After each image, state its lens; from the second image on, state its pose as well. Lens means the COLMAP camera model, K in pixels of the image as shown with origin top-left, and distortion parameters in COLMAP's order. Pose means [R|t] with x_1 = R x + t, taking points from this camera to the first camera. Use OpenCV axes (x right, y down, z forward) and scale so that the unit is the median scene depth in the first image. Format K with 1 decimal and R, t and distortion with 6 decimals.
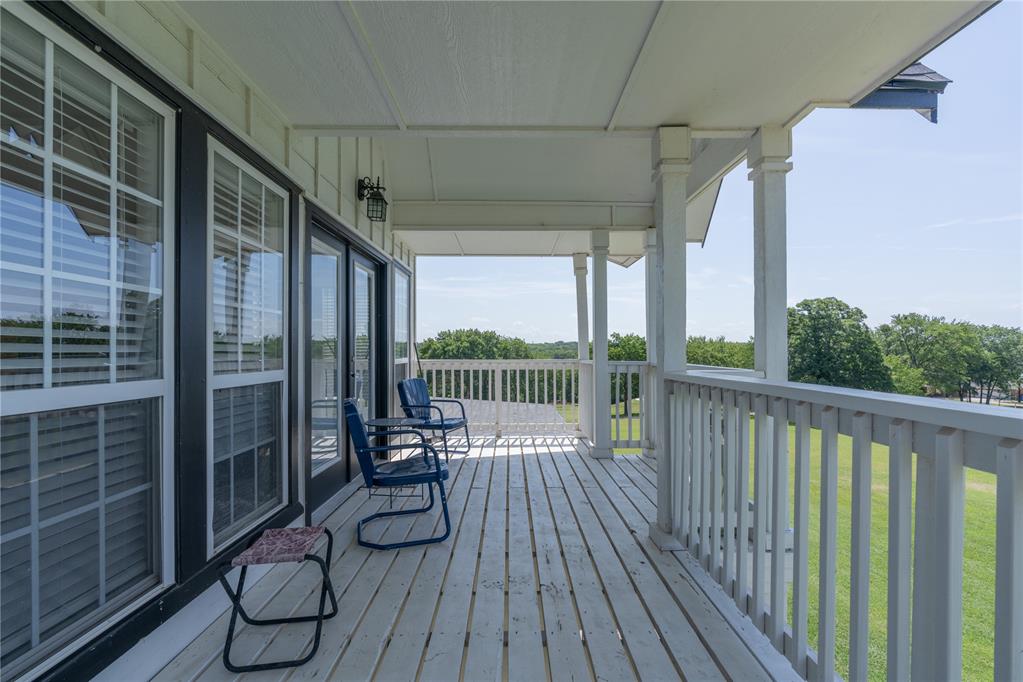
lens RADIAL K [[463.7, 0, 506.0], [0, 463.7, 344.4], [0, 0, 1]] dist [-0.002171, 0.000956]
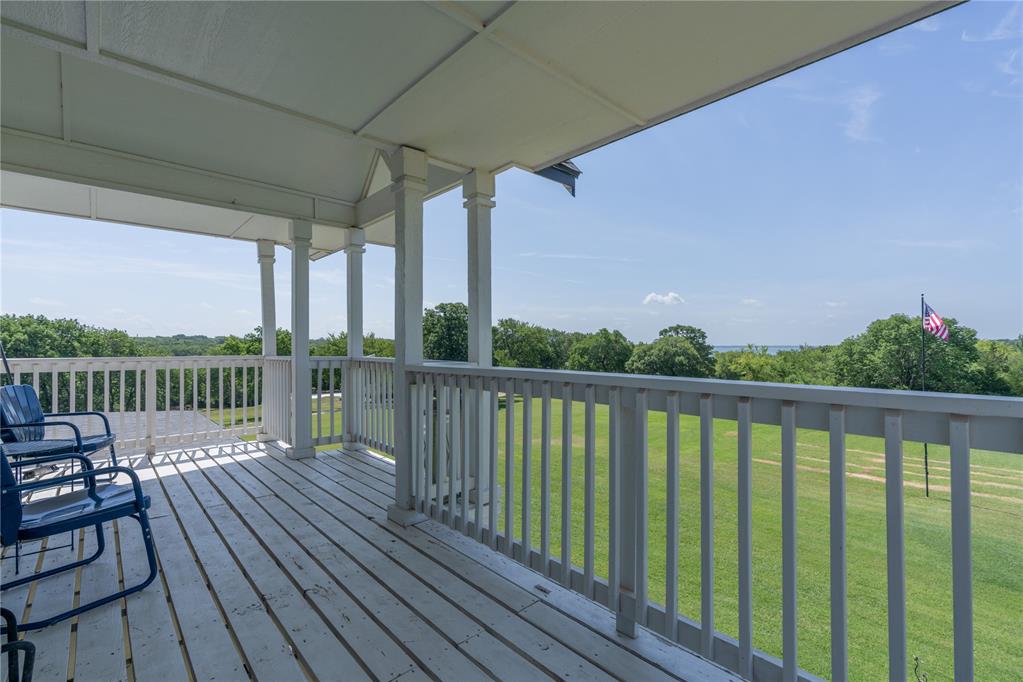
lens RADIAL K [[471.7, 0, 493.5], [0, 471.7, 327.8], [0, 0, 1]] dist [-0.001680, 0.006532]
pose [[0.762155, 0.027283, 0.646819, -0.134007], [-0.010760, 0.999507, -0.029481, 0.000624], [-0.647305, 0.015510, 0.762073, -0.001521]]
